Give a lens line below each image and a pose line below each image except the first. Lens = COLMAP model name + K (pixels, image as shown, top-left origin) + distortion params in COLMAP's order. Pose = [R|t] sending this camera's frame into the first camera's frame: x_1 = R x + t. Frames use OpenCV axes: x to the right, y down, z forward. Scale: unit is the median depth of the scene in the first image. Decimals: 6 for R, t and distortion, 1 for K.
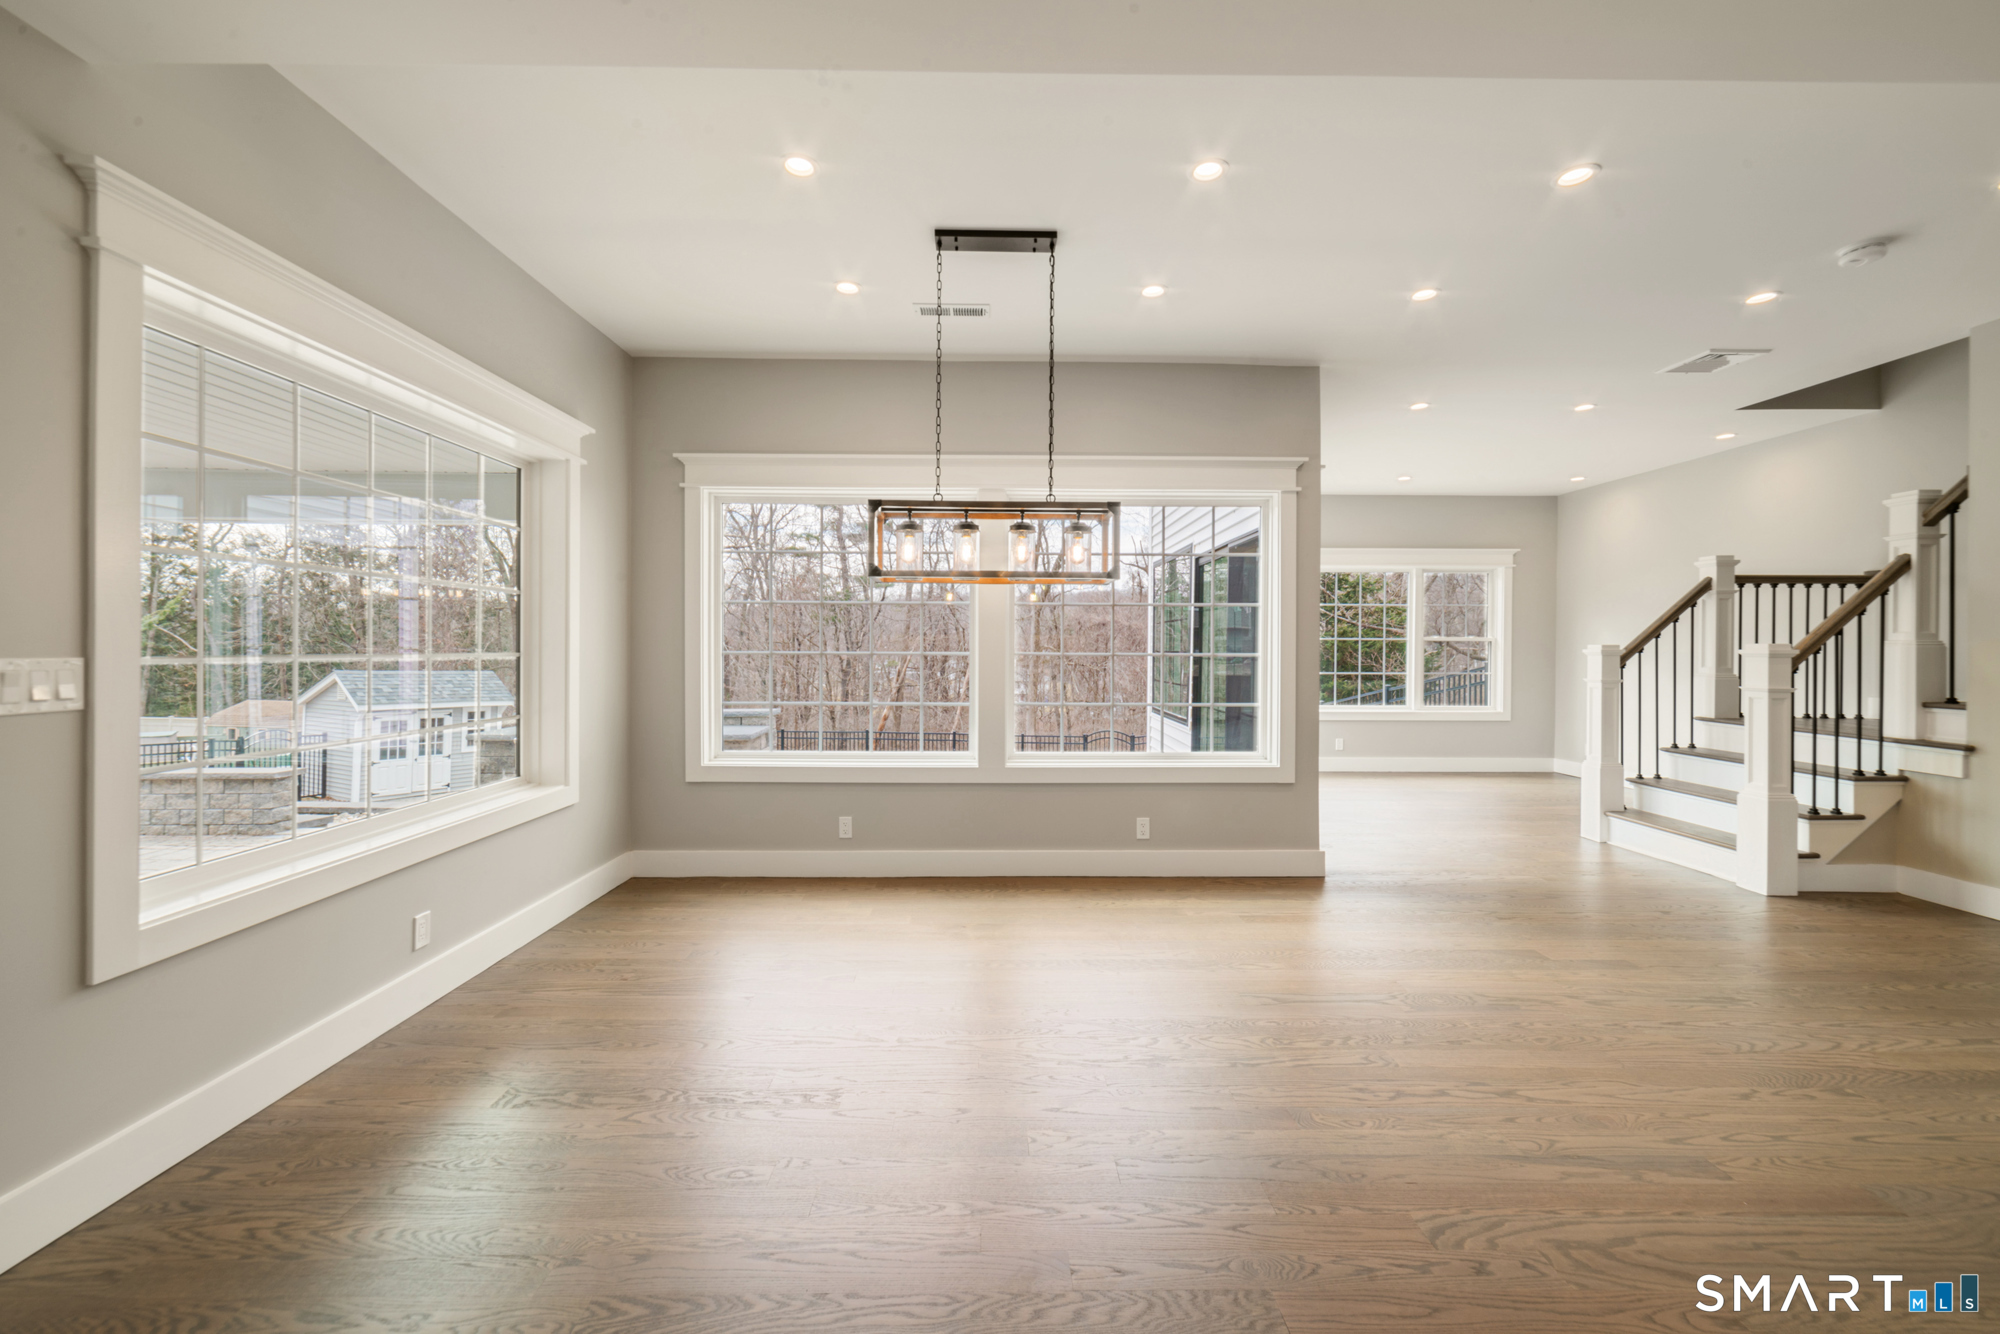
lens RADIAL K [[774.4, 0, 998.7], [0, 774.4, 654.1], [0, 0, 1]] dist [-0.004338, 0.001429]
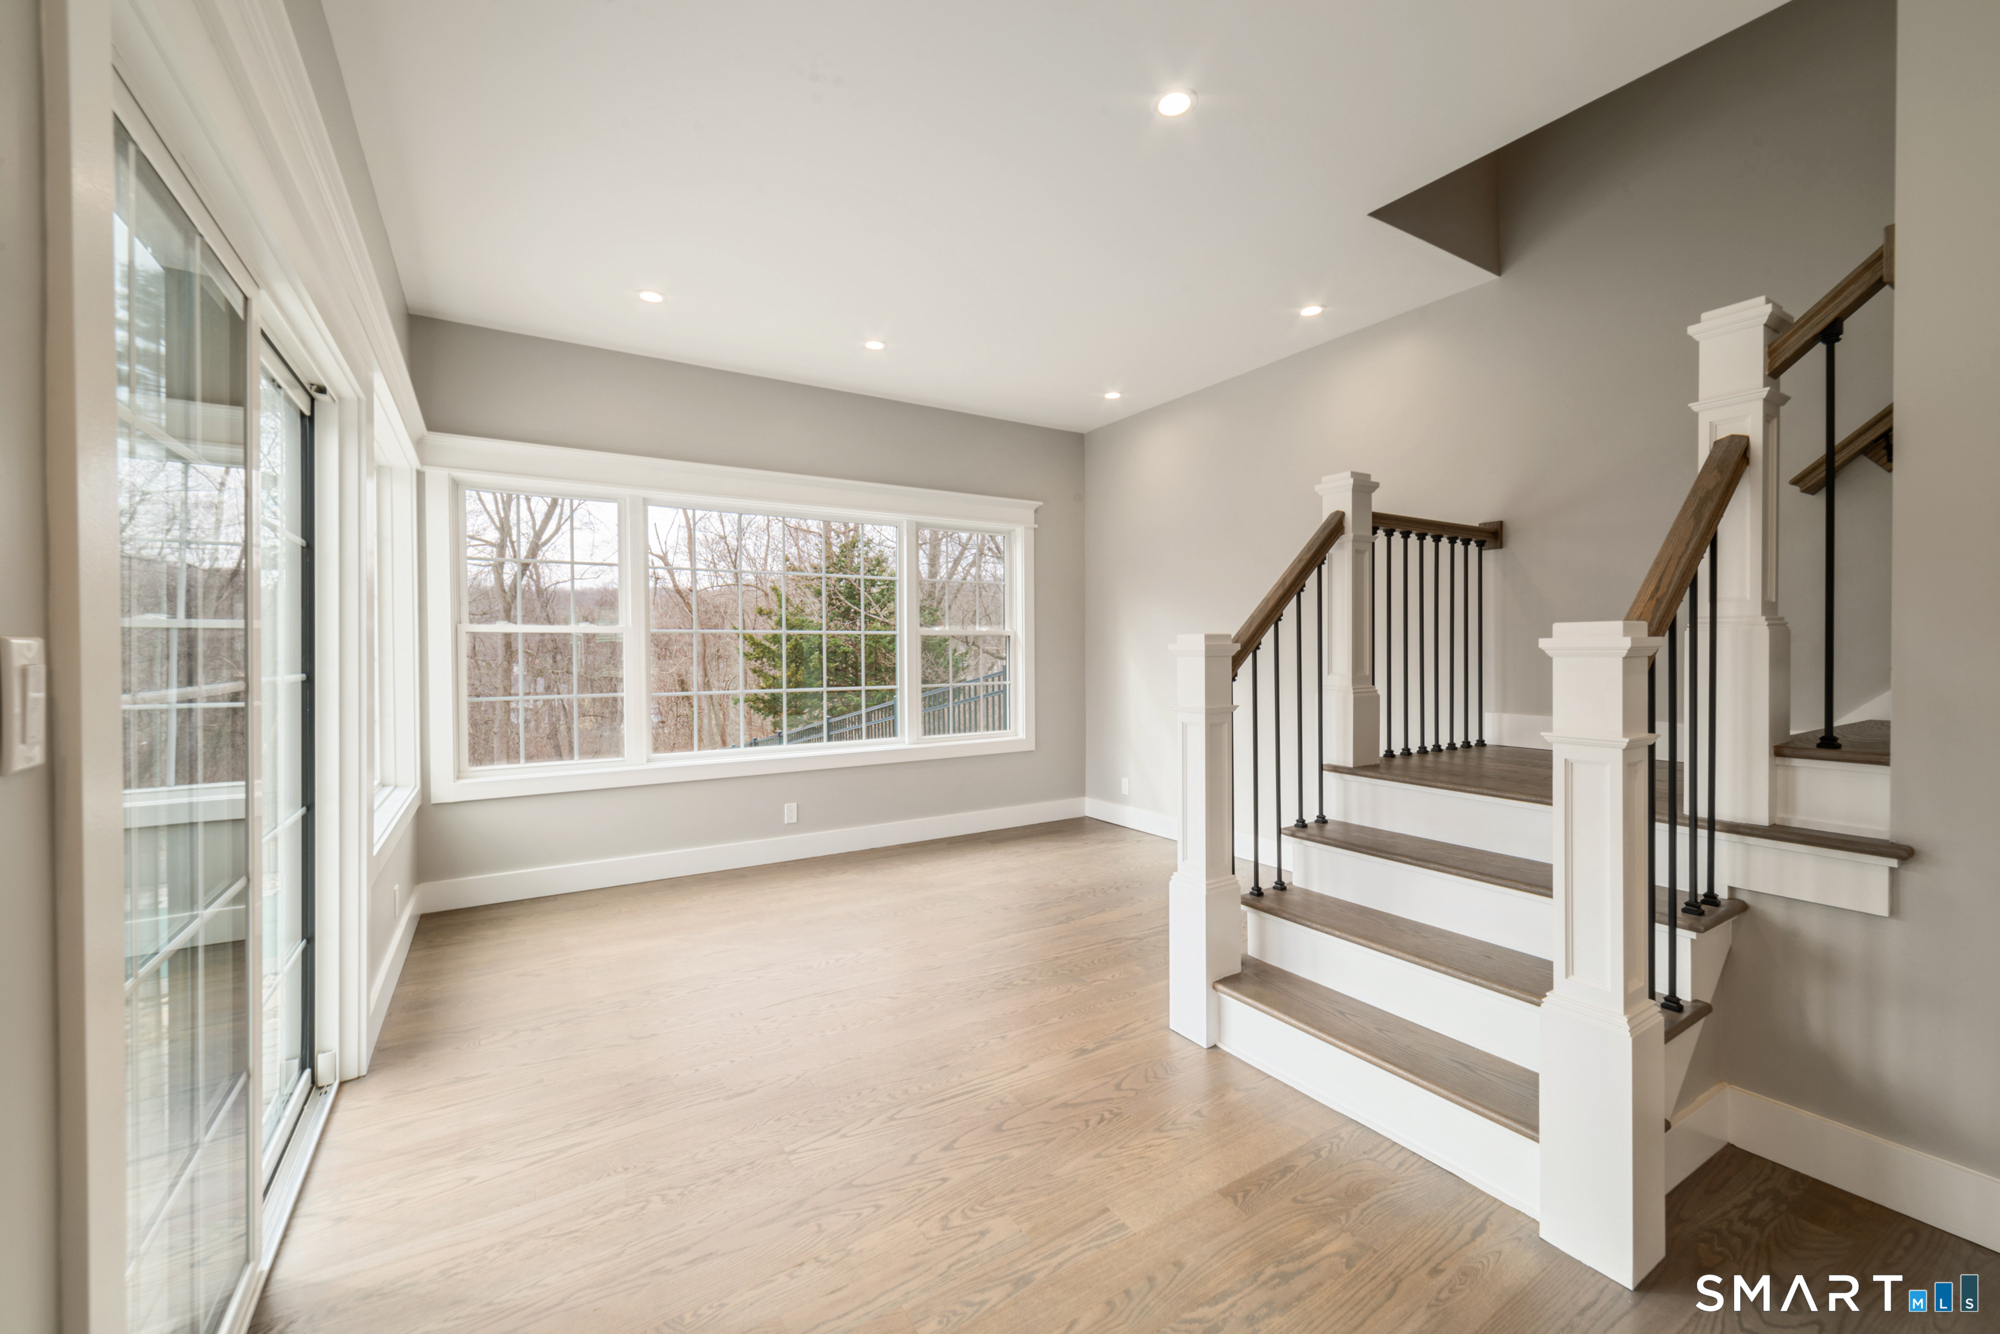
lens RADIAL K [[774.4, 0, 996.6], [0, 774.4, 653.7], [0, 0, 1]] dist [-0.004338, 0.001429]
pose [[0.853494, -0.014177, 0.520910, 0.420557], [0.016468, 0.999864, 0.000229, -0.002136], [-0.520843, 0.008383, 0.853611, 0.656736]]
